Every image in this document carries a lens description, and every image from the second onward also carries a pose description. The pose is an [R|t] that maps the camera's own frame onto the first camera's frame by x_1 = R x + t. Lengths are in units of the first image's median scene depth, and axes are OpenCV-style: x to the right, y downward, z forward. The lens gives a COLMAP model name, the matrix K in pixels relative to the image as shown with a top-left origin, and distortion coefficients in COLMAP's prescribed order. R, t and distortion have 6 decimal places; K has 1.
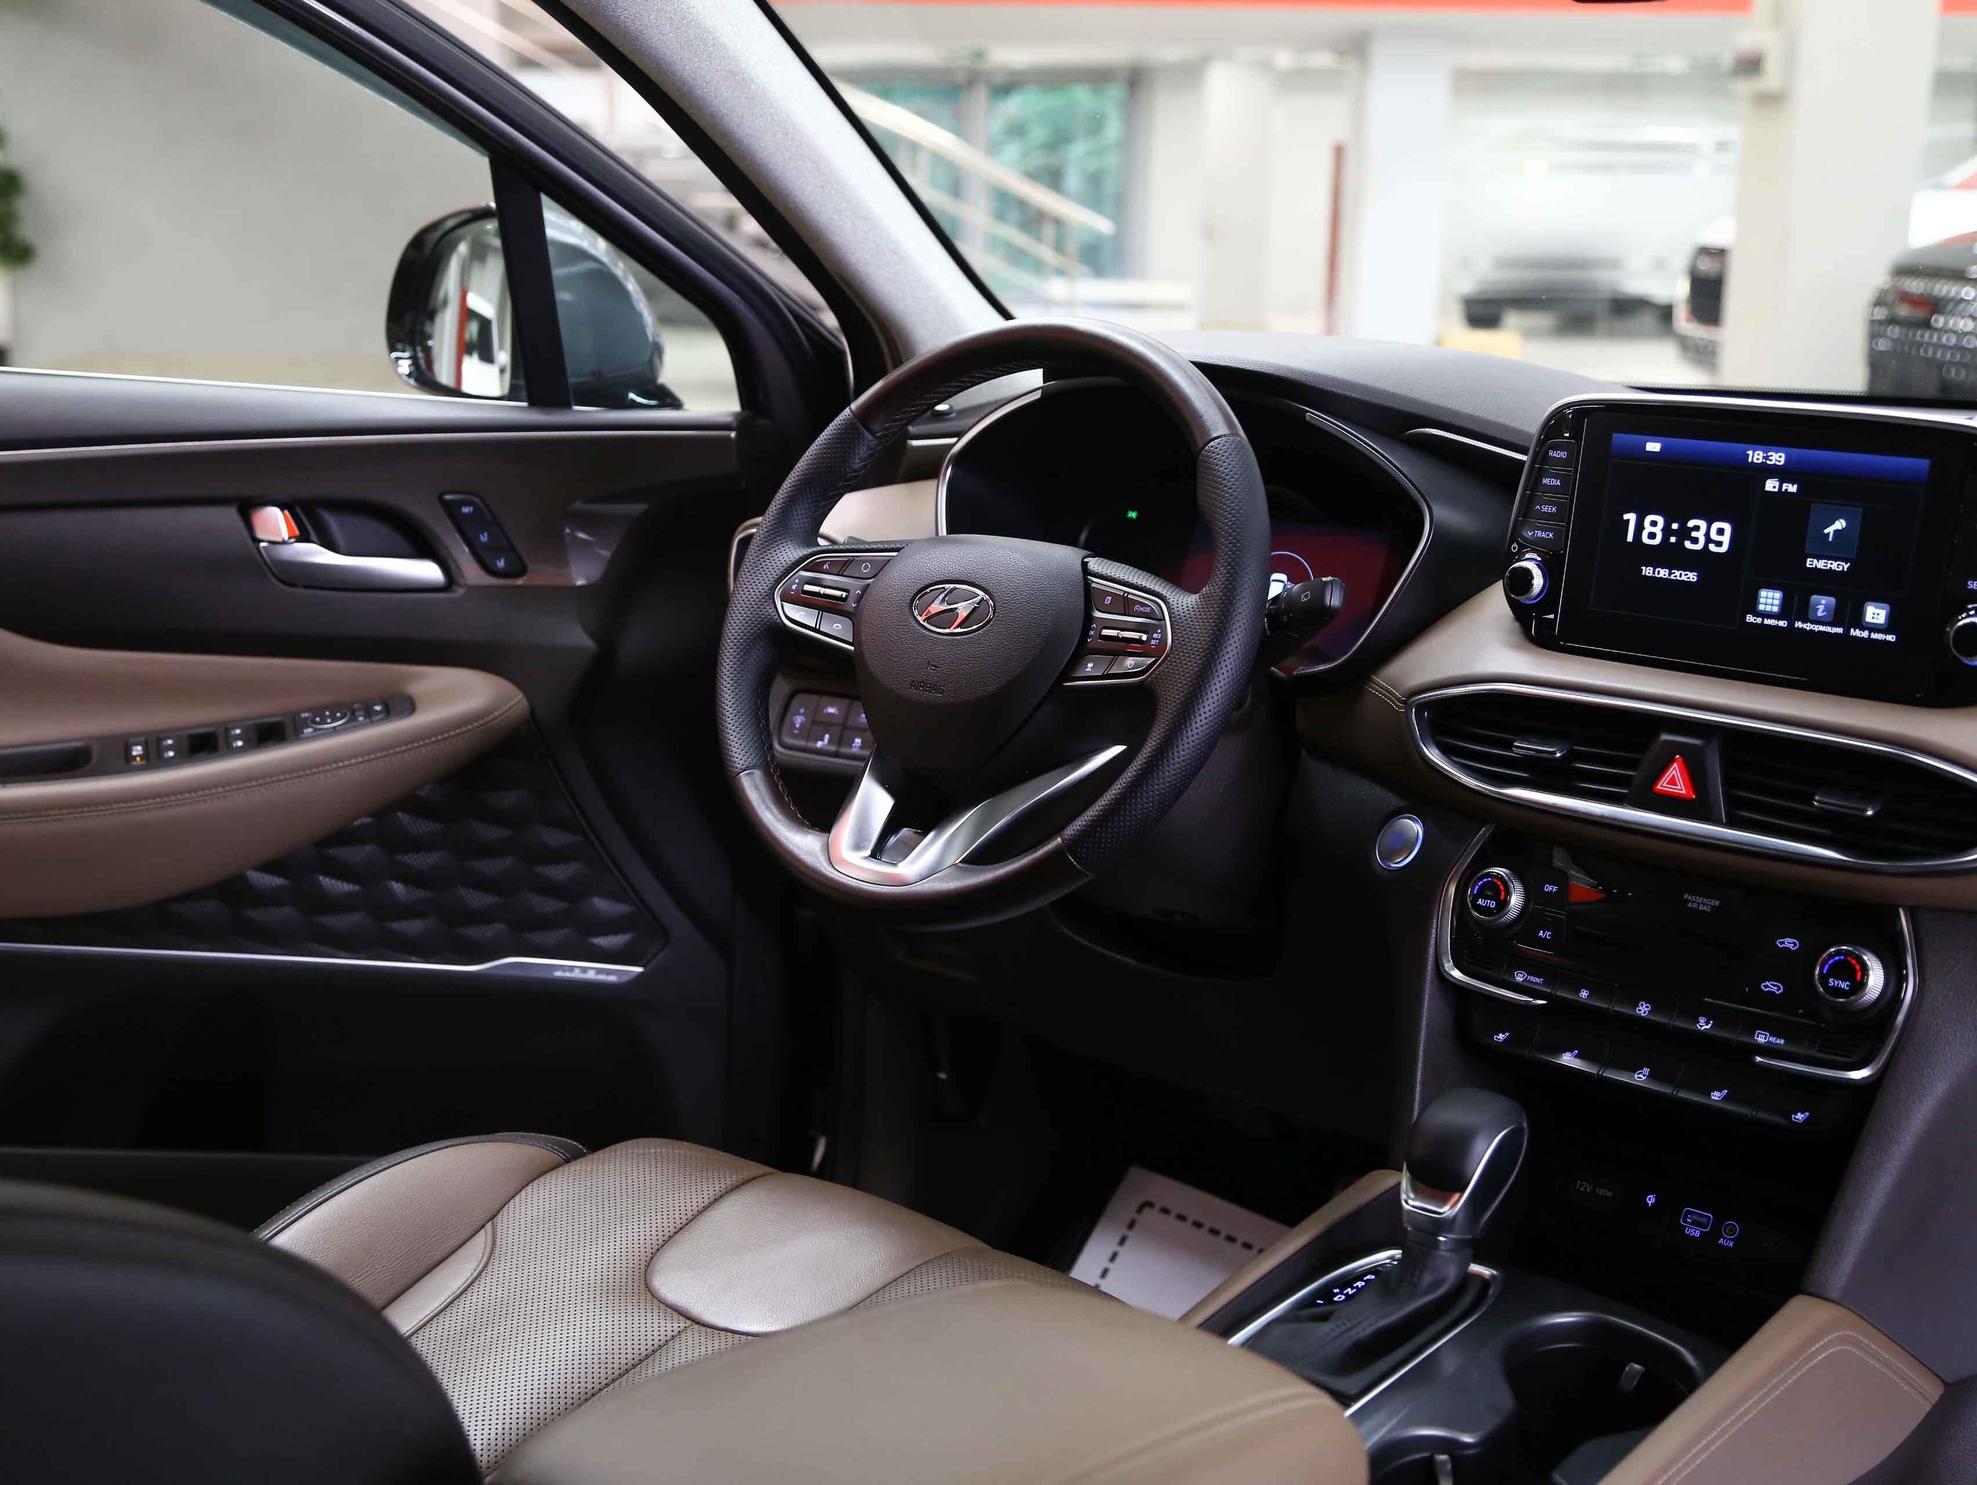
lens RADIAL K [[2667.9, 0, 988.5], [0, 2667.9, 742.5], [0, 0, 1]] dist [0.091637, -0.019616]
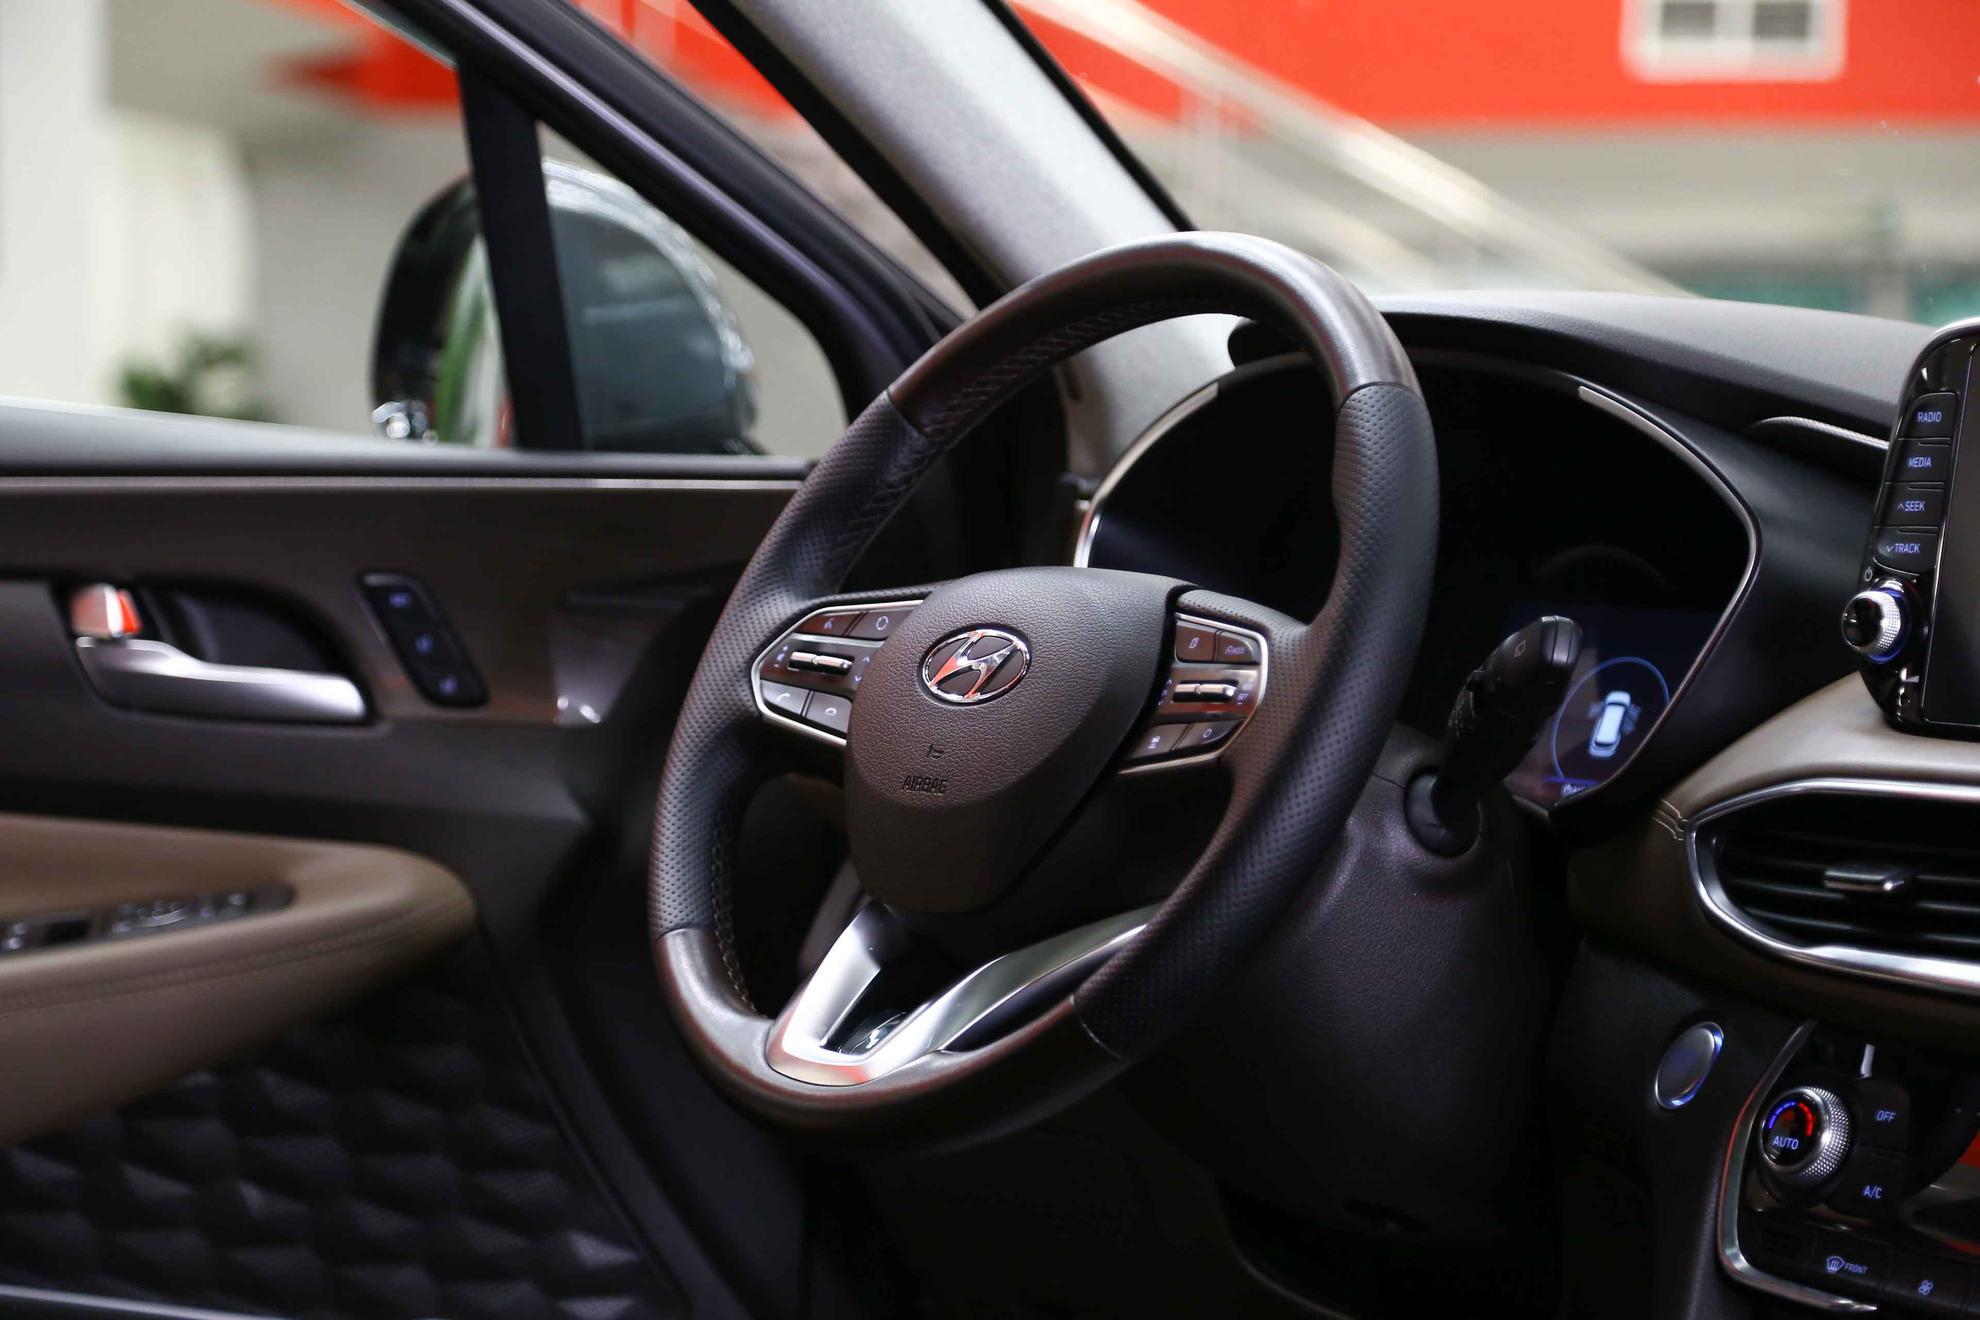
lens RADIAL K [[4684.0, 0, 990.0], [0, 4684.0, 660.0], [0, 0, 1]] dist [0.491485, 0.097887]
pose [[0.978152, 0.015547, -0.207307, 0.227325], [-0.051003, 0.984670, -0.166804, 0.138348], [0.201536, 0.173733, 0.963950, -0.083345]]
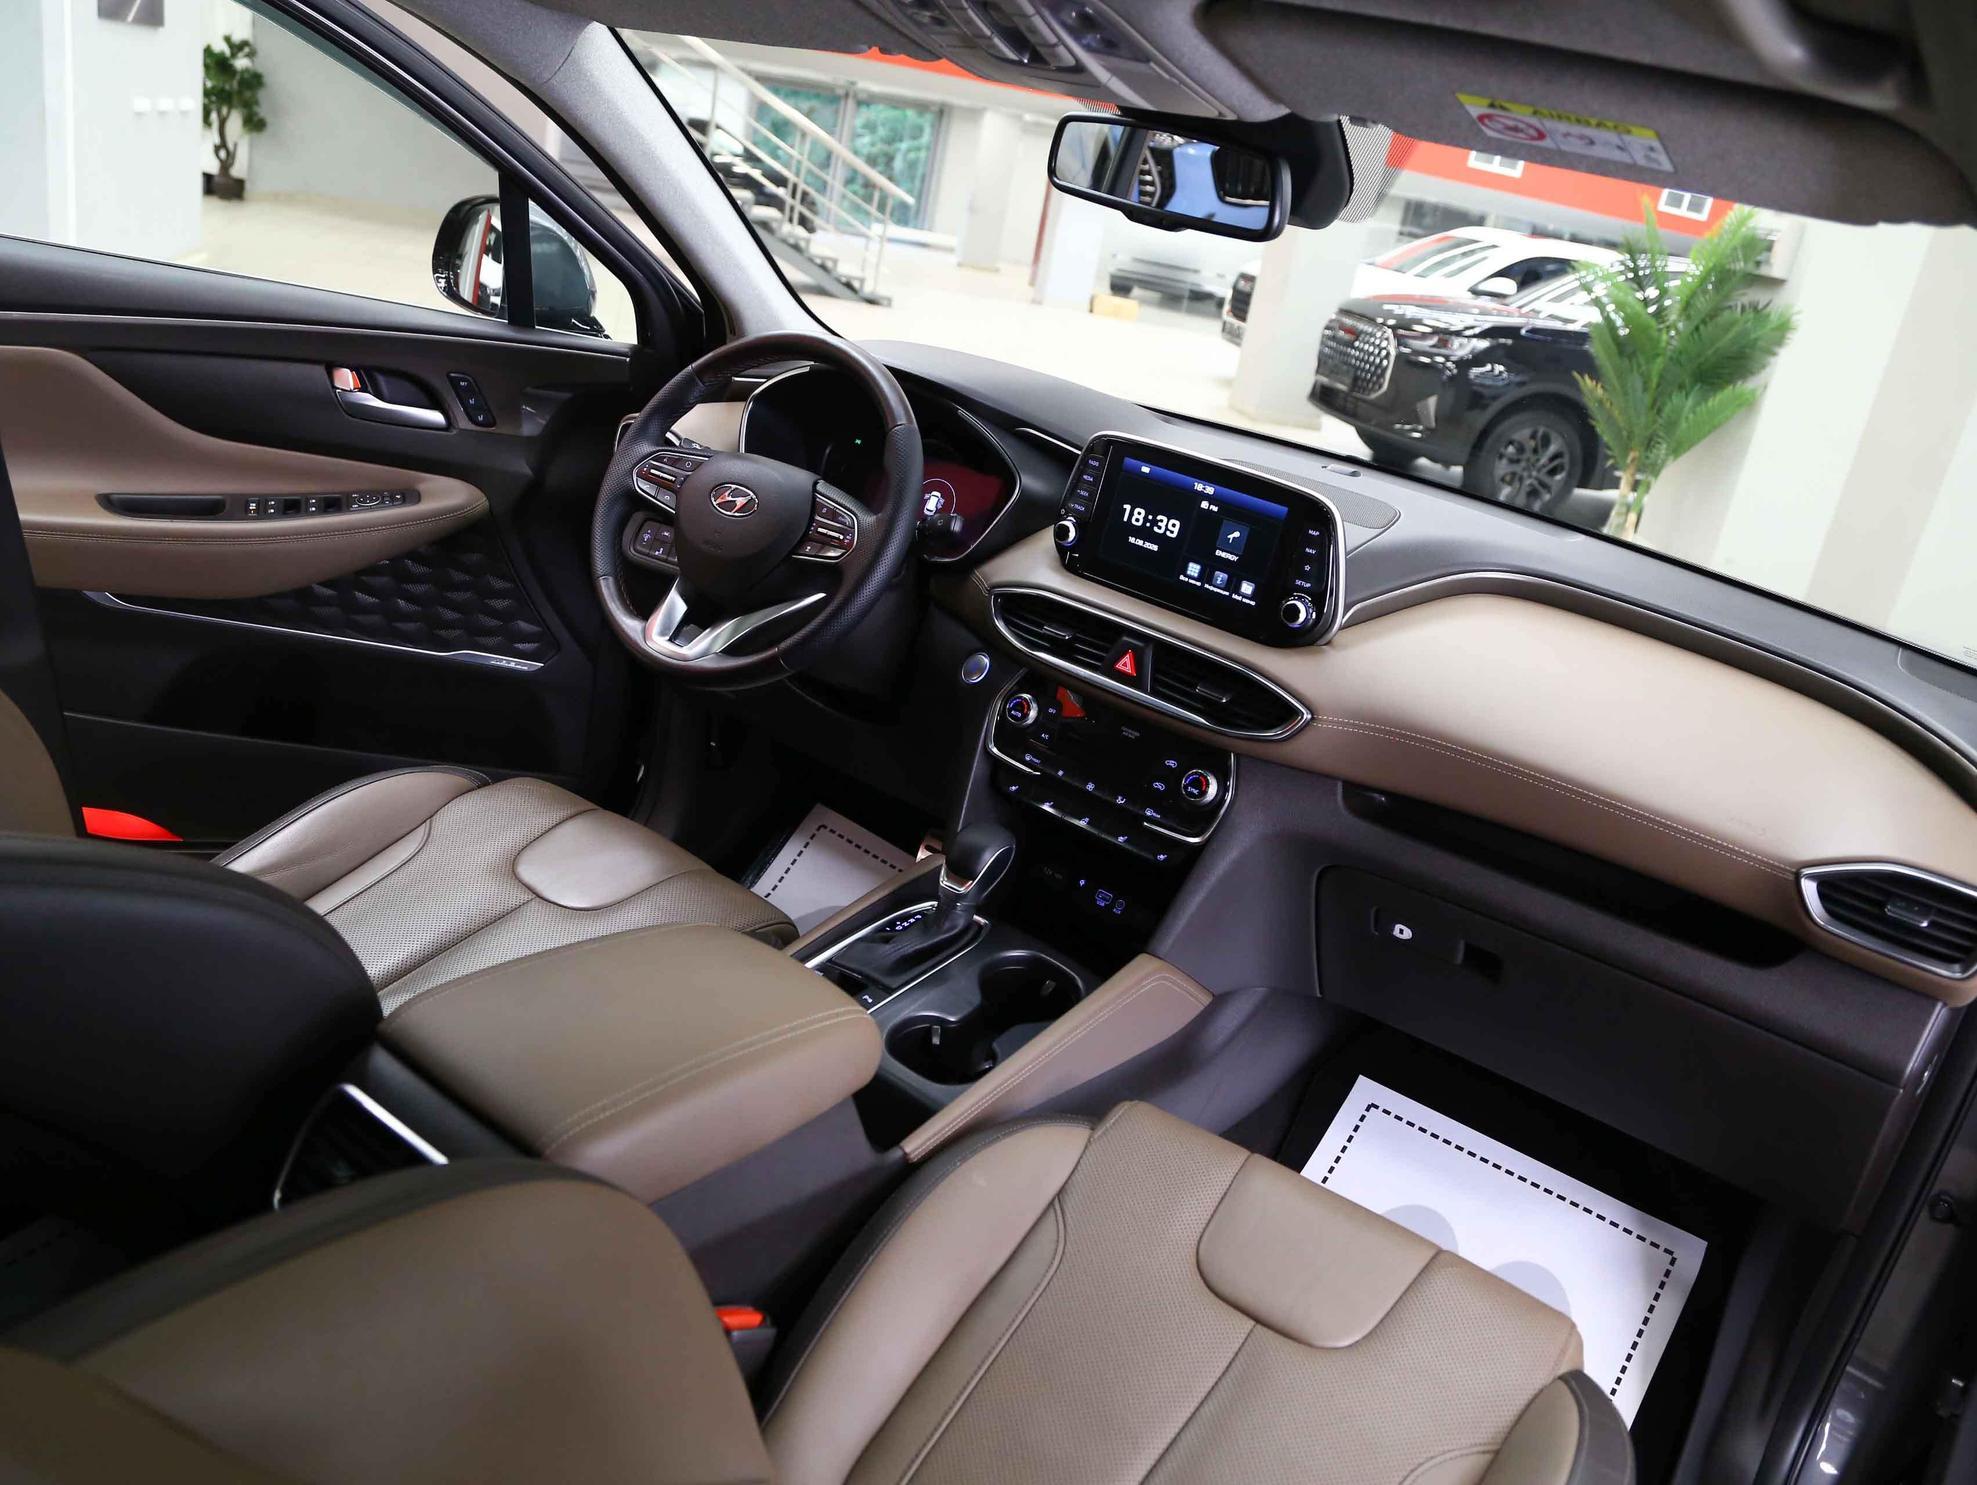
lens RADIAL K [[1536.9, 0, 988.5], [0, 1536.9, 742.5], [0, 0, 1]] dist [-0.125556, 0.075156]
pose [[0.983673, 0.118906, 0.135091, 0.033273], [-0.139064, 0.978675, 0.151183, -0.070111], [-0.114234, -0.167501, 0.979231, 0.010472]]
